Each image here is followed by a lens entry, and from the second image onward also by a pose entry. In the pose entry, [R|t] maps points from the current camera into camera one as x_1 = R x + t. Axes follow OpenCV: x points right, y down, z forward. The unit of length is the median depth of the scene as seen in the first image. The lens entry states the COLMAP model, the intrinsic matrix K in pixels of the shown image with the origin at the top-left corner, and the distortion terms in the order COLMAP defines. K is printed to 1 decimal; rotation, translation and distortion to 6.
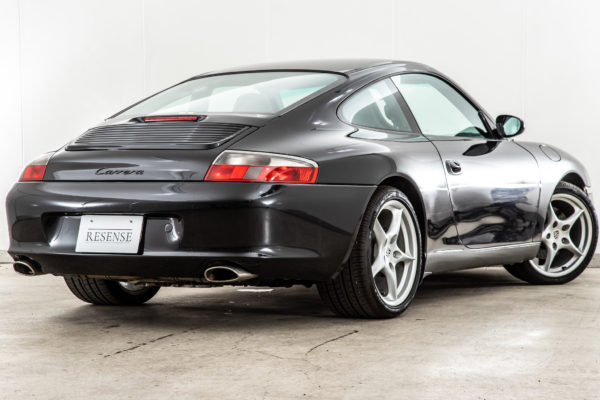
lens RADIAL K [[1503.4, 0, 303.0], [0, 1503.4, 200.6], [0, 0, 1]] dist [0.460627, 0.000000]
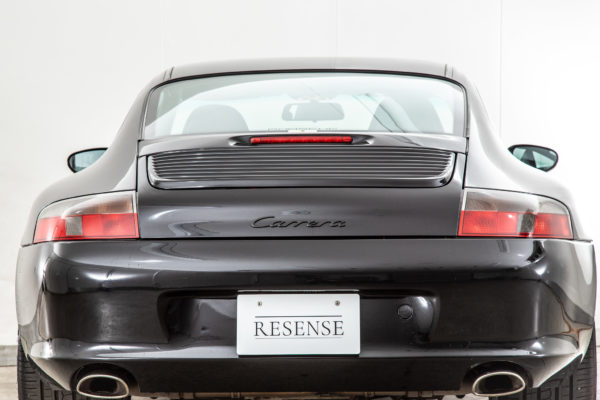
lens RADIAL K [[1875.5, 0, 297.1], [0, 1875.5, 202.0], [0, 0, 1]] dist [0.558334, 0.000000]
pose [[0.883180, 0.006215, 0.468994, -0.459865], [0.009923, 0.999441, -0.031931, -0.002979], [-0.468930, 0.032855, 0.882624, 0.305146]]
